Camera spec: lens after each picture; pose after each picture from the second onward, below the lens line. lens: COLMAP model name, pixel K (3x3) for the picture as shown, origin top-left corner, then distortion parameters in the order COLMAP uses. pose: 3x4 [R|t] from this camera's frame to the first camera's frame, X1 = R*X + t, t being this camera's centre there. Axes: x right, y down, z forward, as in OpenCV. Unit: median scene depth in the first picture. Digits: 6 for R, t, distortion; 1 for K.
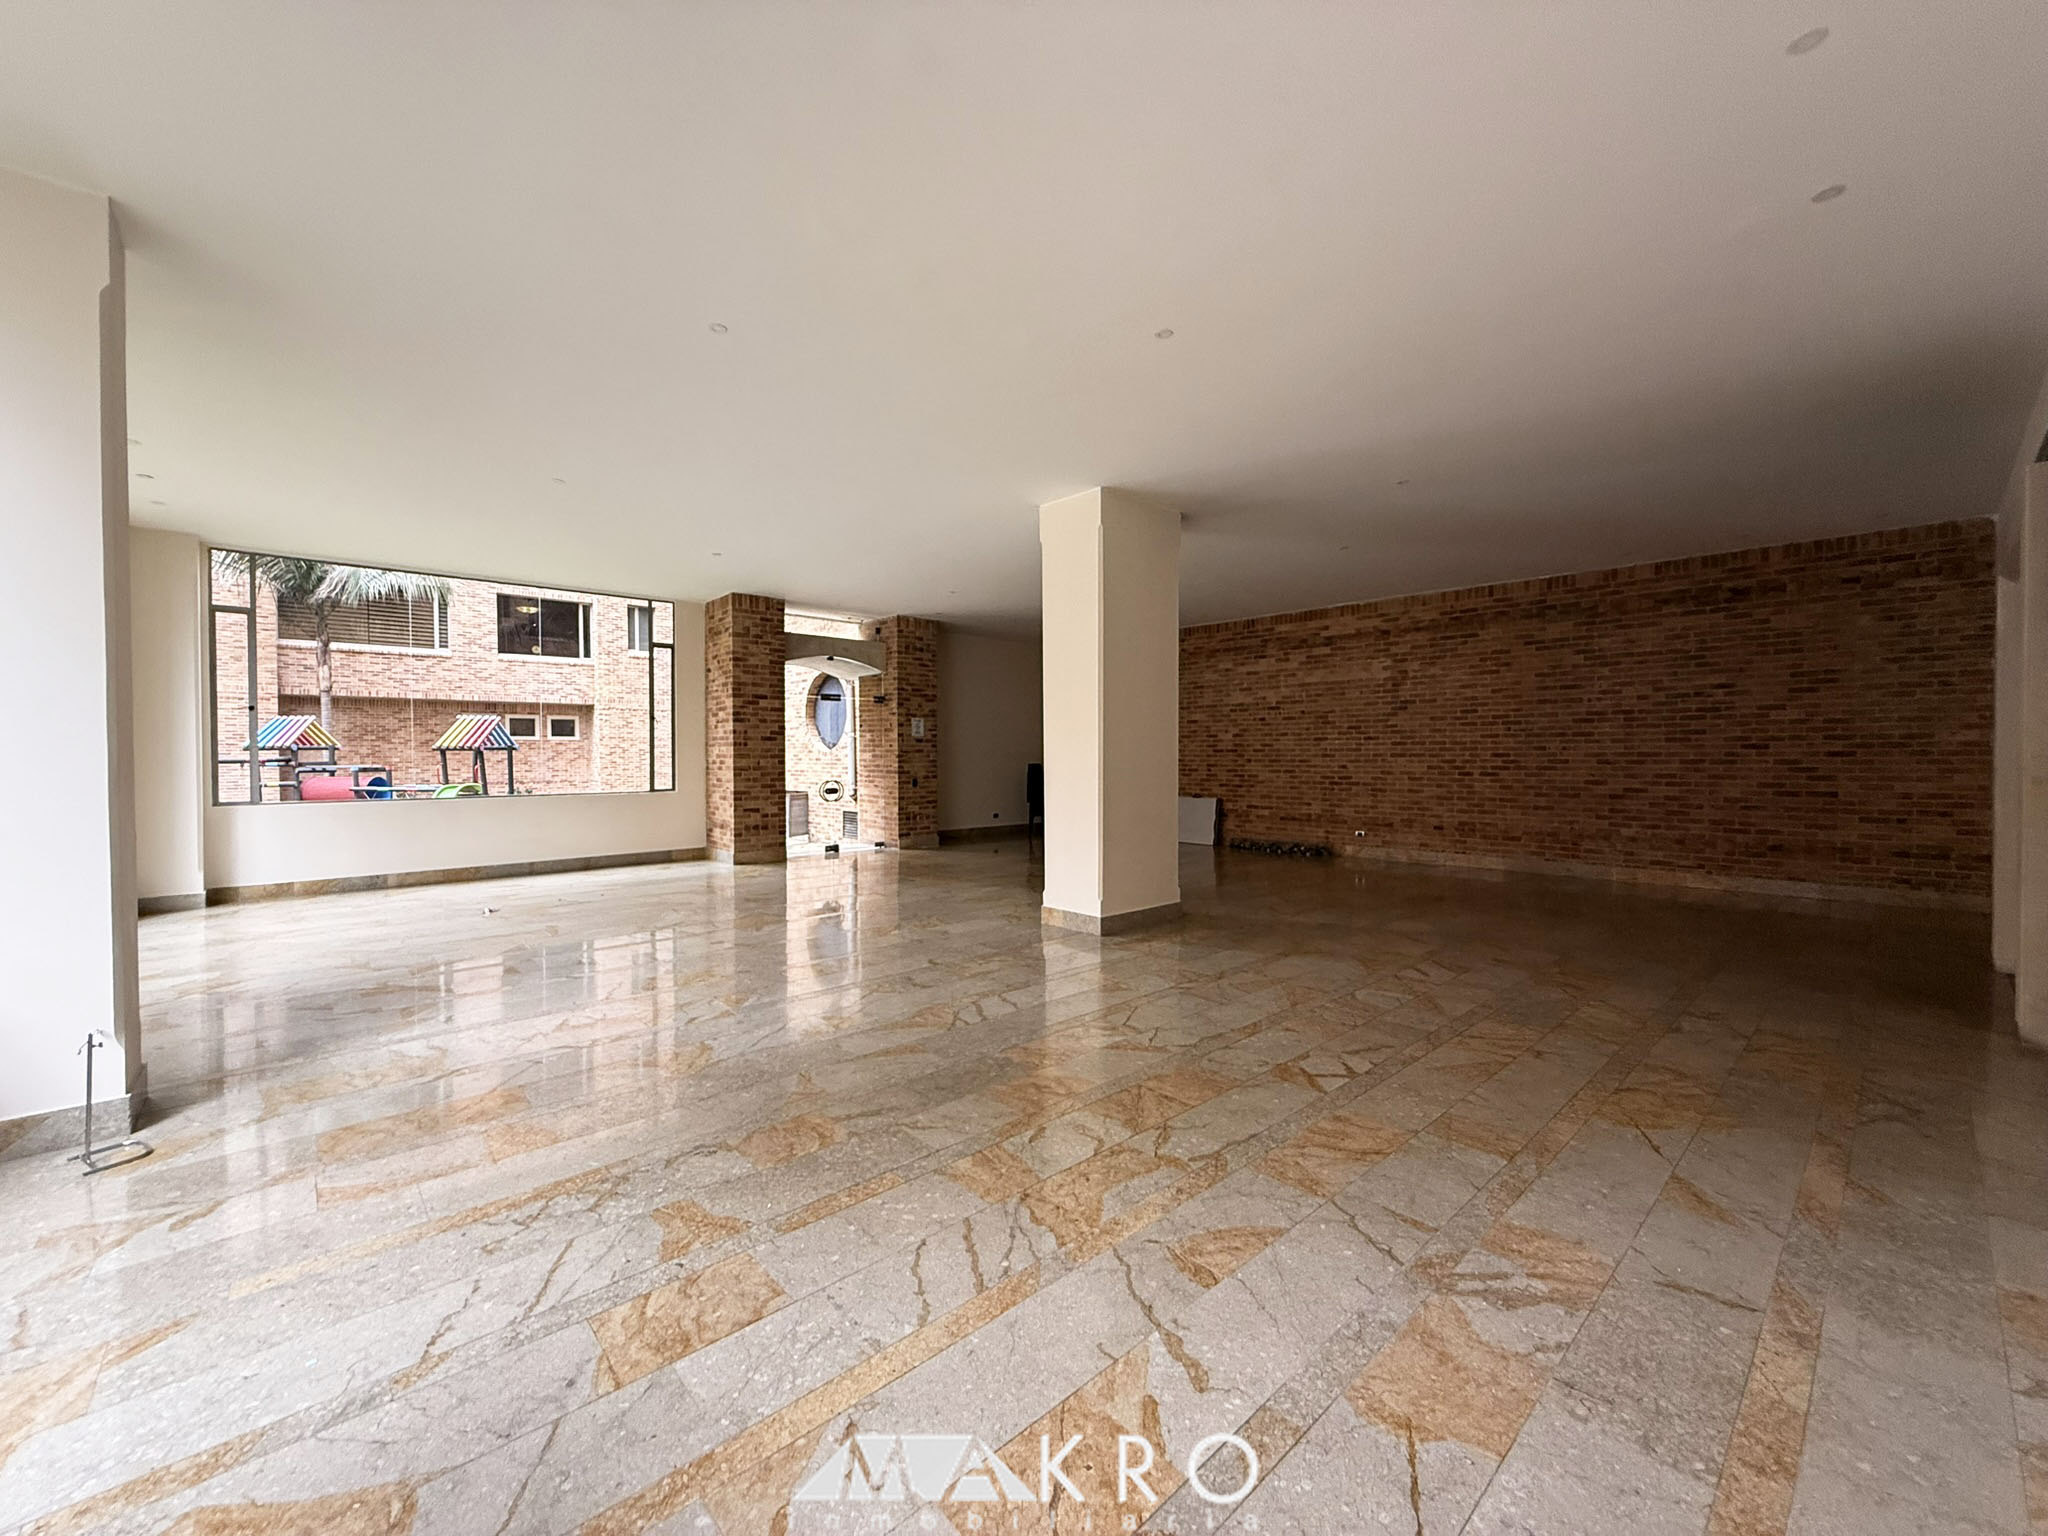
lens RADIAL K [[810.3, 0, 1026.5], [0, 810.3, 775.6], [0, 0, 1]] dist [-0.004181, -0.001069]
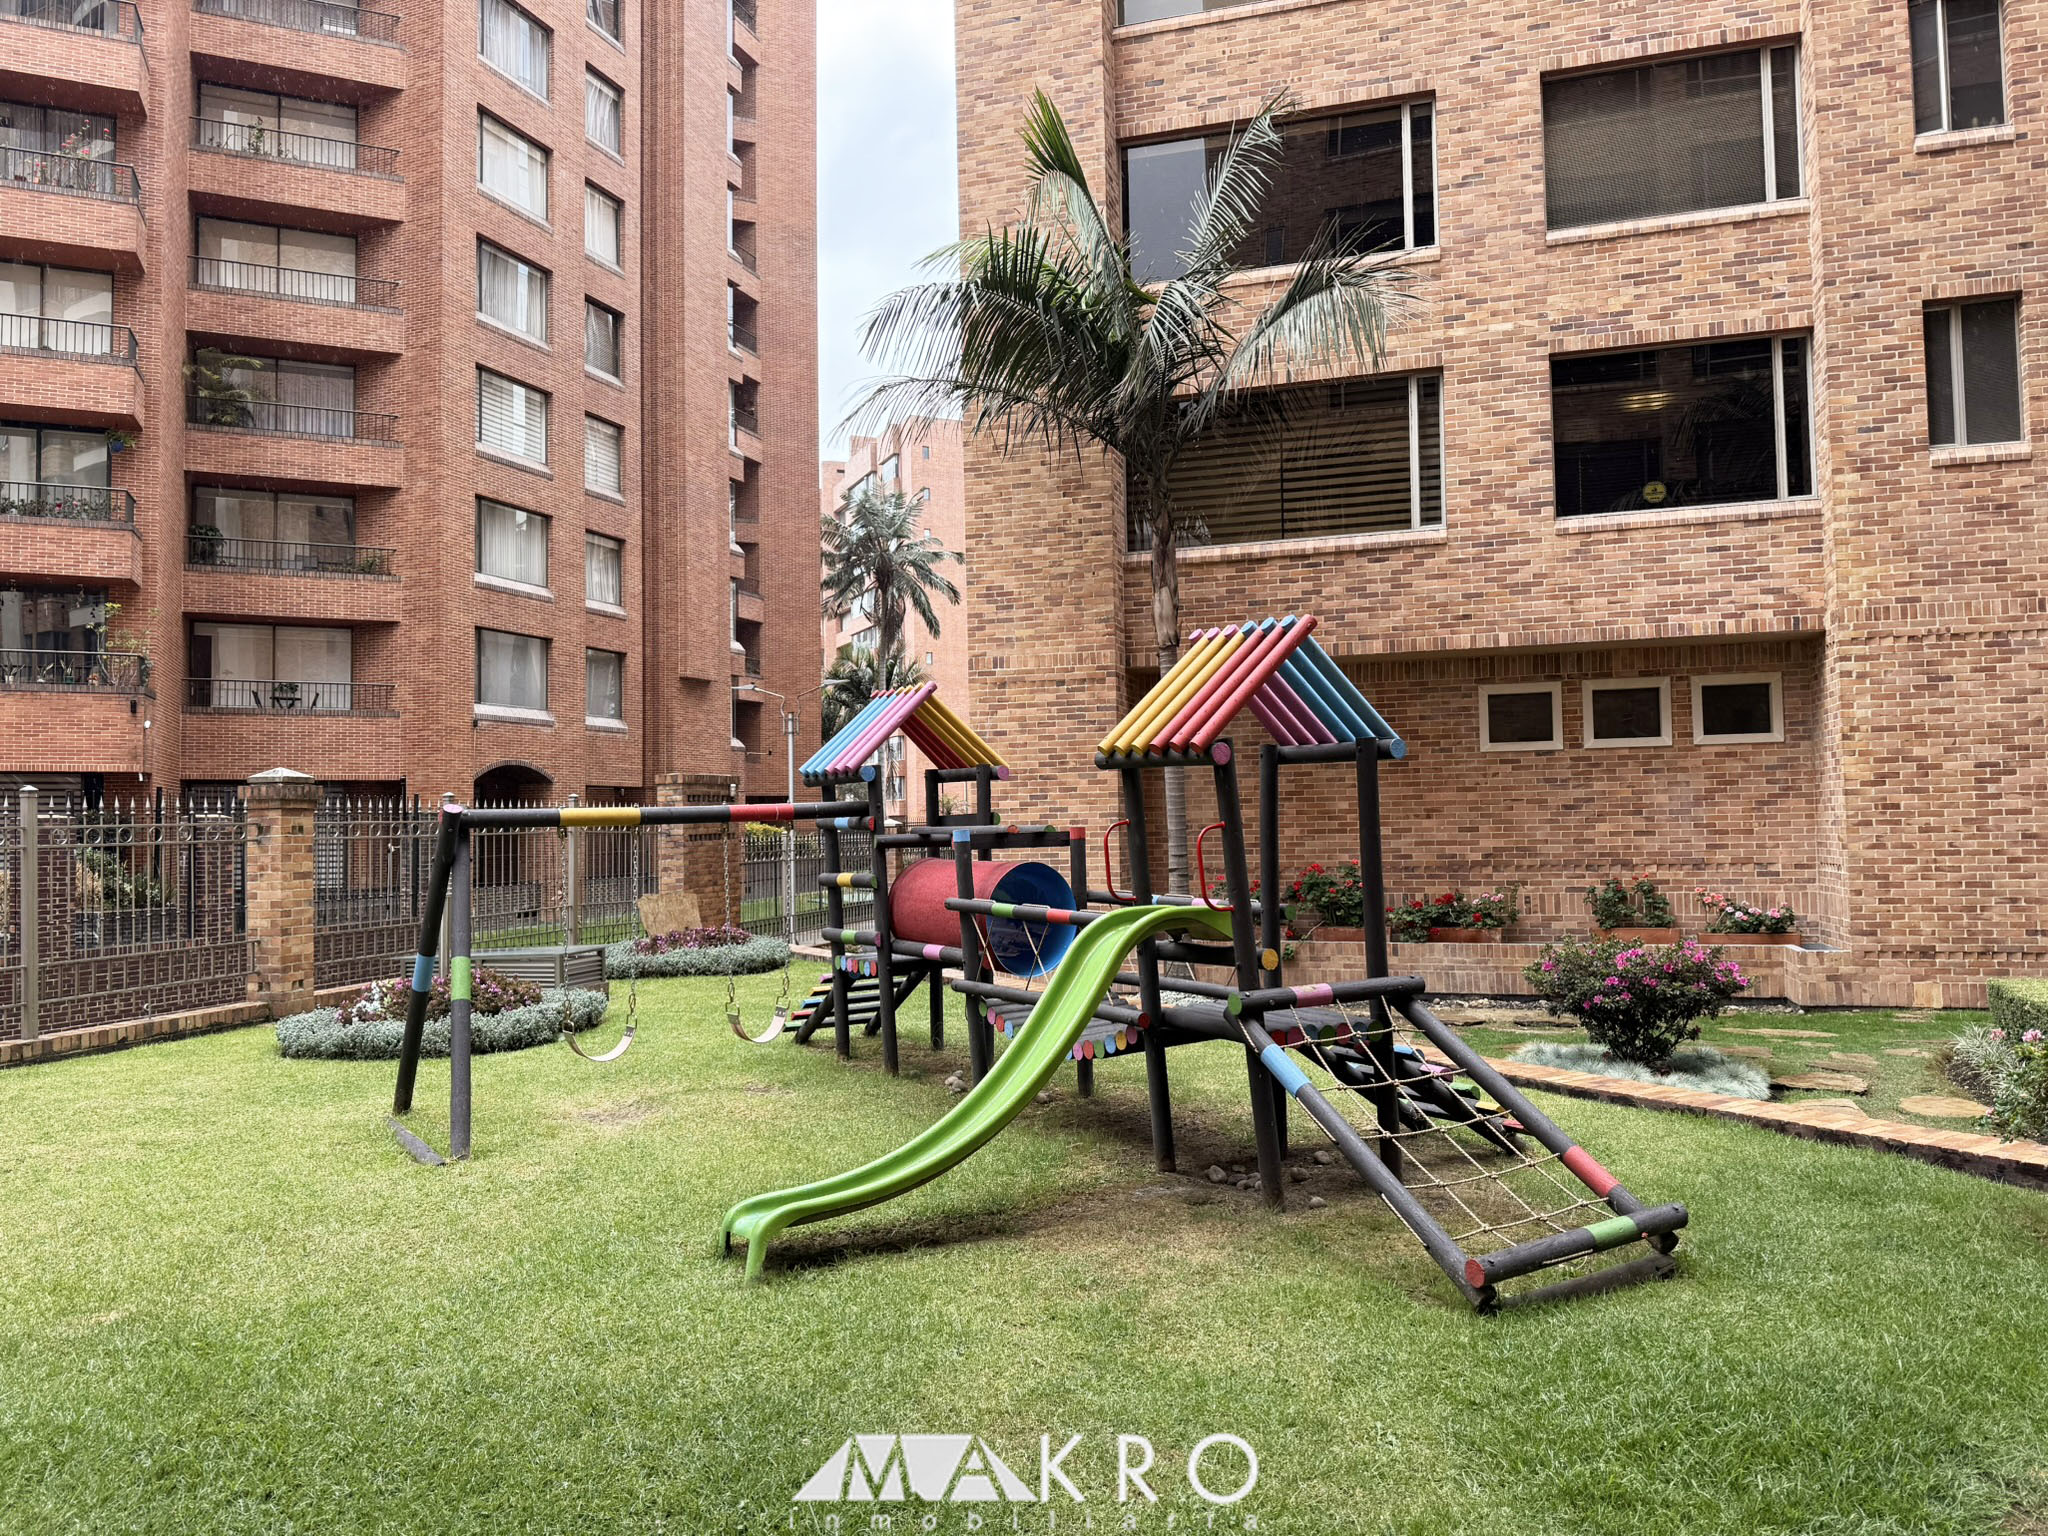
lens RADIAL K [[1442.0, 0, 1024.9], [0, 1442.0, 775.0], [0, 0, 1]] dist [0.018219, -0.009834]
pose [[0.530739, -0.038494, -0.846660, -0.219747], [0.002839, 0.999043, -0.043643, -0.004411], [0.847530, 0.020759, 0.530341, 0.432443]]
